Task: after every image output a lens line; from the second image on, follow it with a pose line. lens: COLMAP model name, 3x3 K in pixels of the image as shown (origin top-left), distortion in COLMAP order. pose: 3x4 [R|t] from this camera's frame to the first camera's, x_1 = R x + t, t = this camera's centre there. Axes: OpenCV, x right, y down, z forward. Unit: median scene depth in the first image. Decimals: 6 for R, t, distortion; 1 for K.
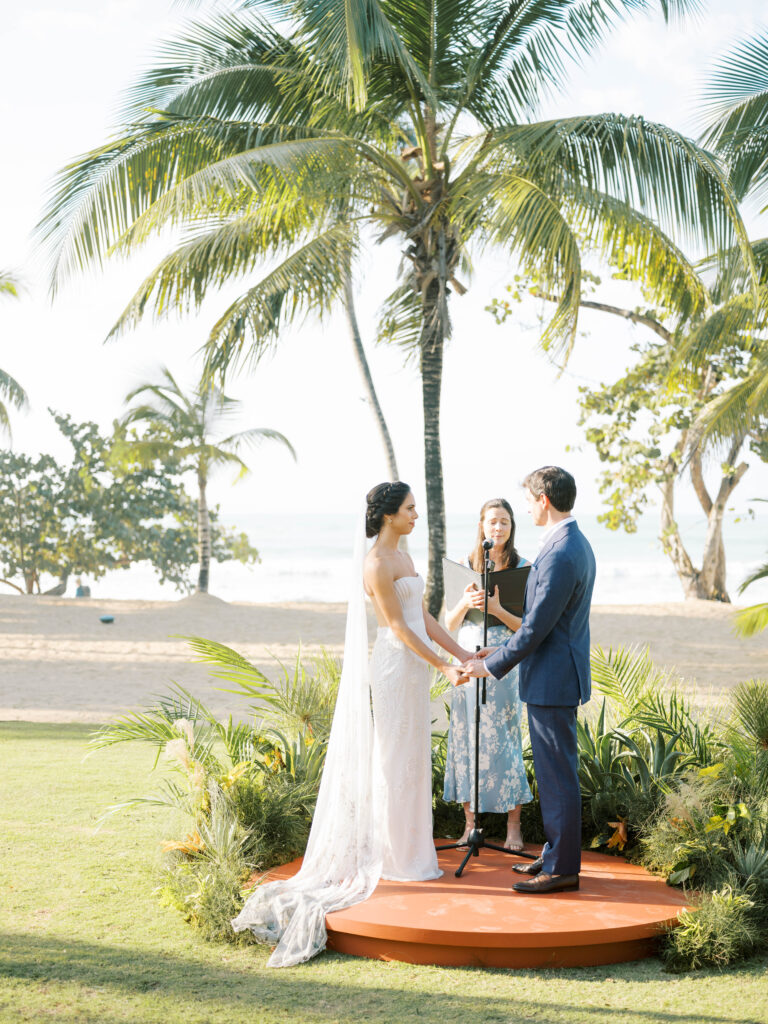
lens RADIAL K [[1480.1, 0, 383.5], [0, 1480.1, 505.0], [0, 0, 1]] dist [0.026829, 0.000000]
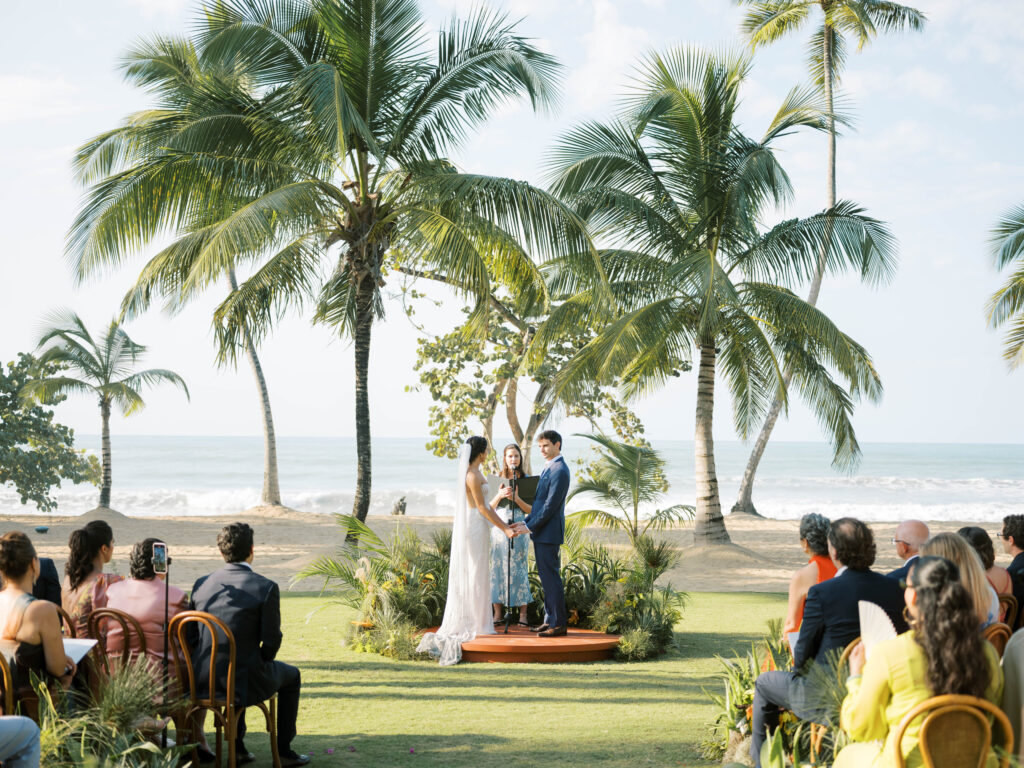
lens RADIAL K [[1480.1, 0, 512.0], [0, 1480.1, 390.9], [0, 0, 1]] dist [0.026829, 0.000000]
pose [[0.968898, 0.015397, 0.246981, -0.165566], [-0.009168, 0.999611, -0.026350, -0.009250], [-0.247291, 0.023266, 0.968662, -0.356657]]
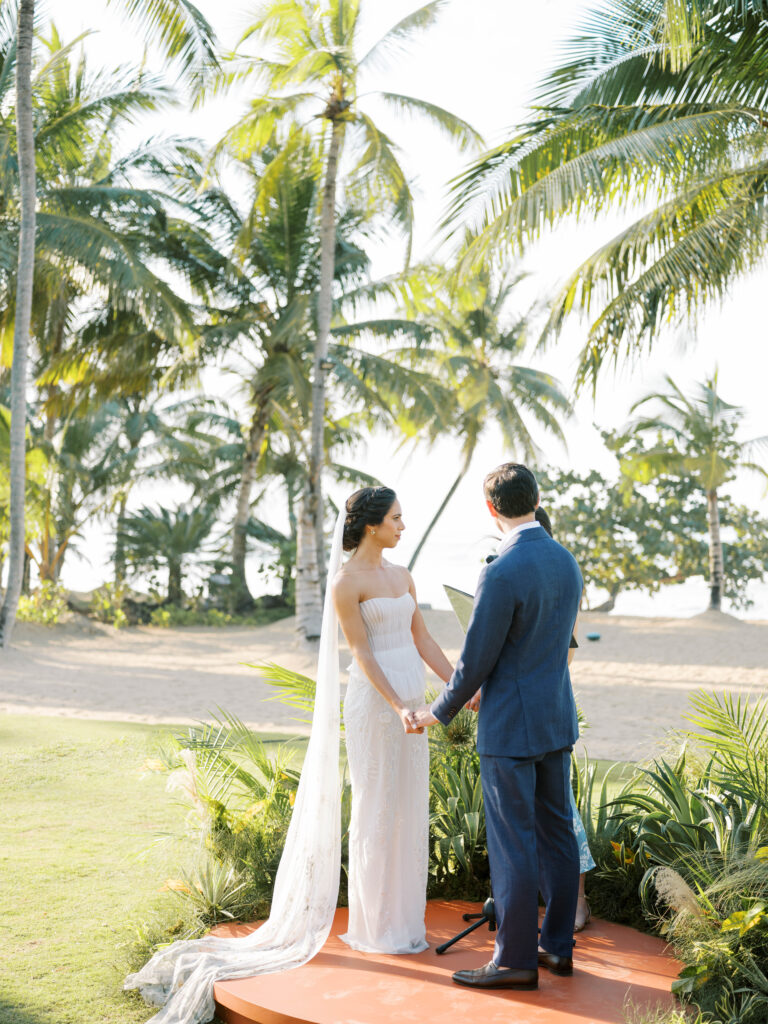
lens RADIAL K [[1480.1, 0, 386.8], [0, 1480.1, 505.3], [0, 0, 1]] dist [0.026829, 0.000000]
pose [[0.907902, -0.019495, -0.418730, 0.142994], [0.015299, 0.999793, -0.013376, 0.002405], [0.418904, 0.005738, 0.908012, 0.081527]]
